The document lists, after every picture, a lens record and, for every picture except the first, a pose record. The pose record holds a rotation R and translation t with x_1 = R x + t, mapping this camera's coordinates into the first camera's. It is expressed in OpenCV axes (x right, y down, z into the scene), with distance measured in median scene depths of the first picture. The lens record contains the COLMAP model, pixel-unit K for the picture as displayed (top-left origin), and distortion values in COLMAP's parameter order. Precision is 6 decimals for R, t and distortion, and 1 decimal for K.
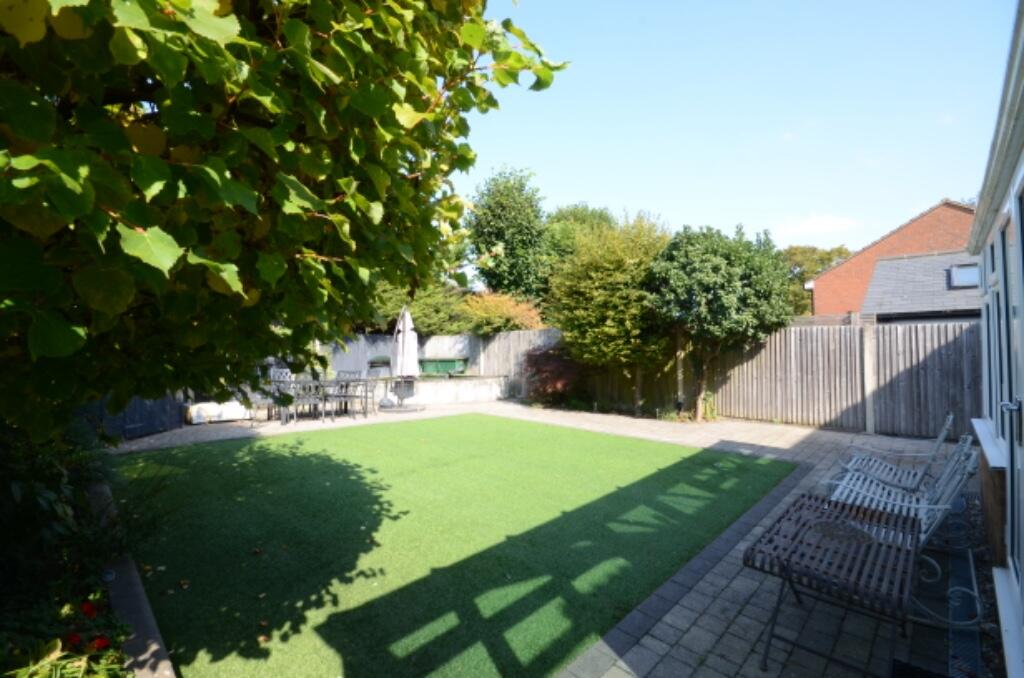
lens RADIAL K [[448.1, 0, 509.4], [0, 448.1, 342.4], [0, 0, 1]] dist [0.002127, -0.009869]
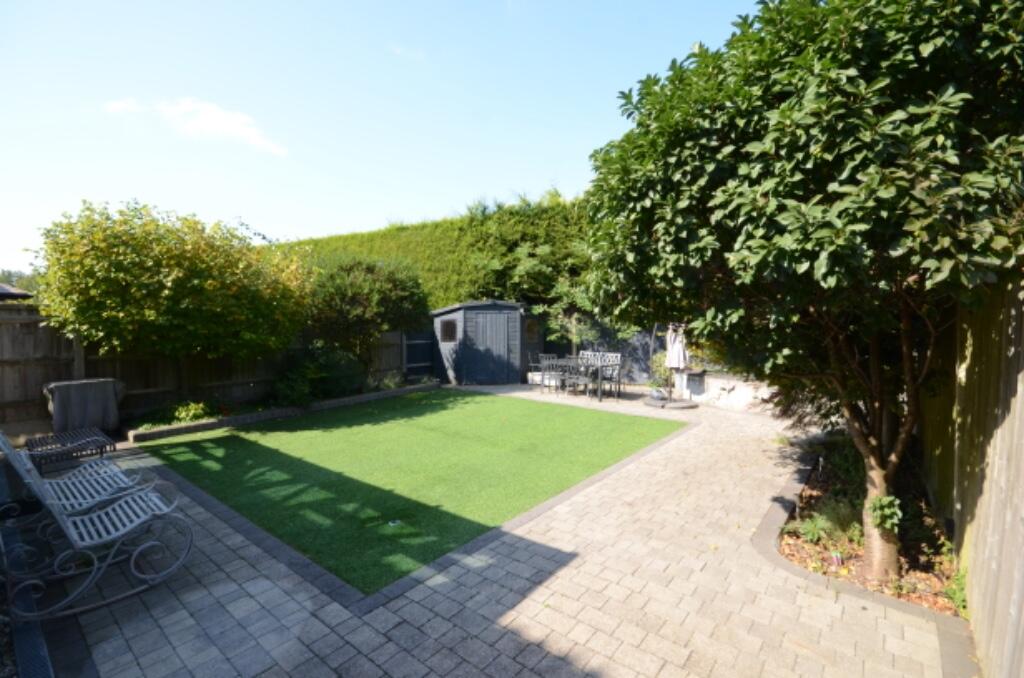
lens RADIAL K [[448.1, 0, 509.4], [0, 448.1, 342.4], [0, 0, 1]] dist [0.002127, -0.009869]
pose [[0.125461, 0.093178, -0.987713, 1.587094], [0.010895, 0.995390, 0.095286, -0.131434], [0.992039, -0.022716, 0.123867, 1.457128]]
